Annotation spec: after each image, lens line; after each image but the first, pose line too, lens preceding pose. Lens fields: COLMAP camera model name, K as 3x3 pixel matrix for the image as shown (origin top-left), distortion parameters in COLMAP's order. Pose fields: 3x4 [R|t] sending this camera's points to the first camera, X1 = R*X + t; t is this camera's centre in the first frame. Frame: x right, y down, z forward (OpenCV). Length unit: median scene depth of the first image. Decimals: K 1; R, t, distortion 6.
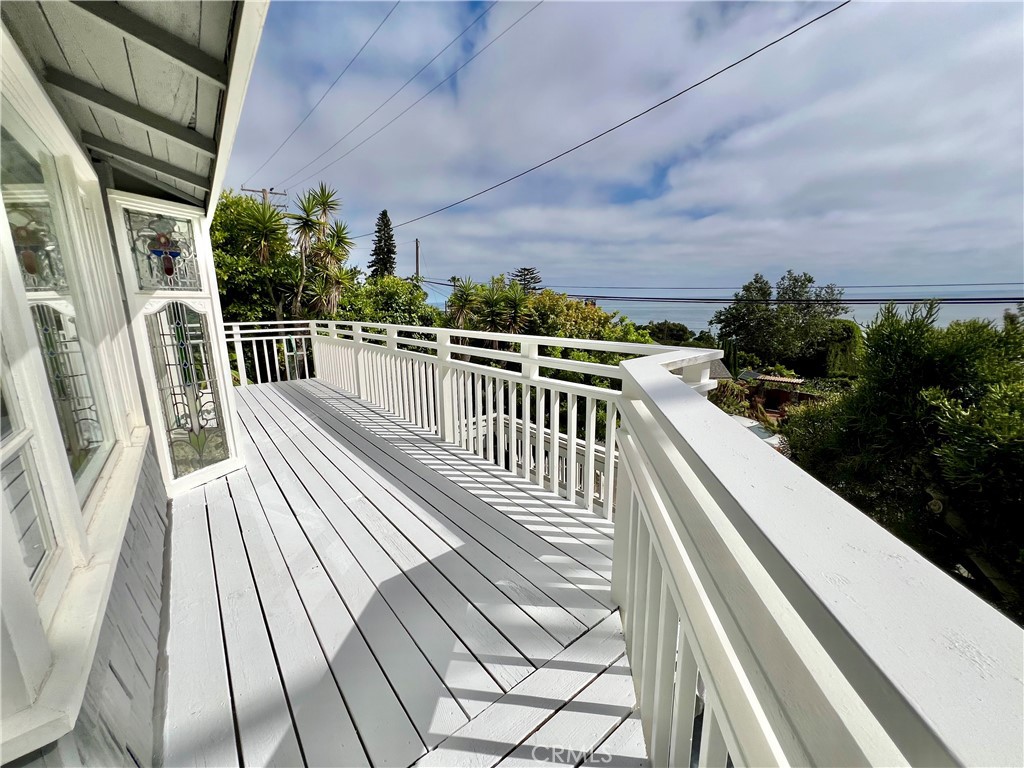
lens RADIAL K [[428.9, 0, 508.3], [0, 428.9, 387.6], [0, 0, 1]] dist [-0.003789, 0.000081]
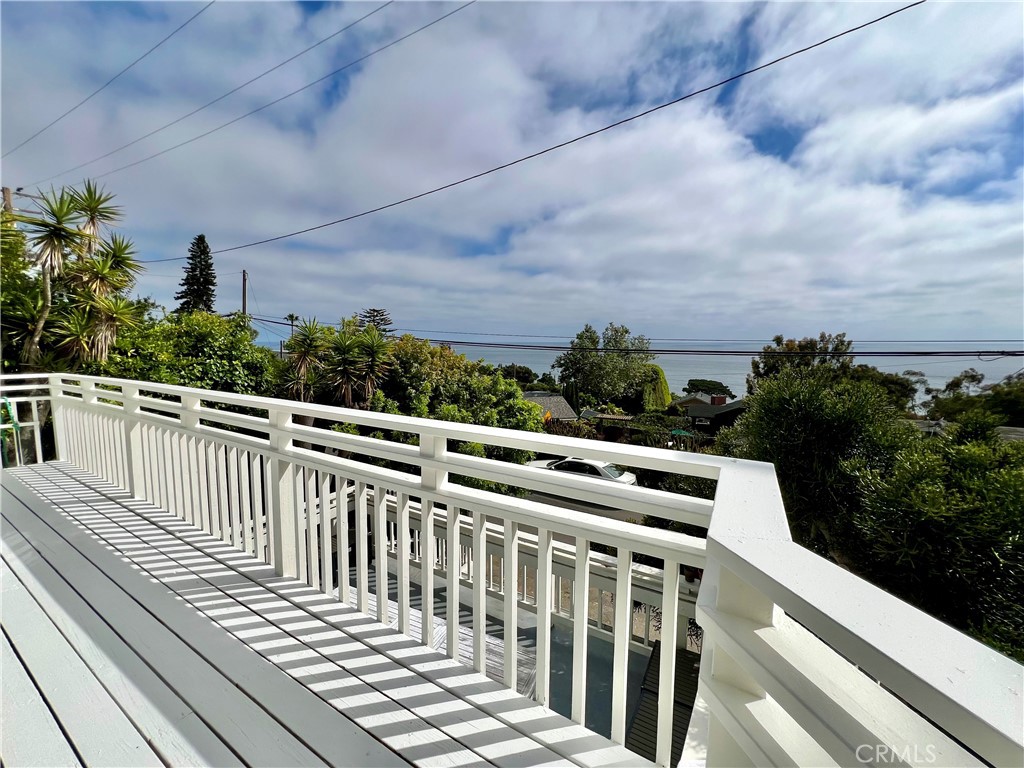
lens RADIAL K [[422.6, 0, 519.4], [0, 422.6, 380.3], [0, 0, 1]] dist [-0.008874, 0.000176]
pose [[0.931573, -0.007826, 0.363469, -0.018173], [0.048463, 0.993519, -0.102819, -0.033697], [-0.360309, 0.113398, 0.925915, 0.107960]]
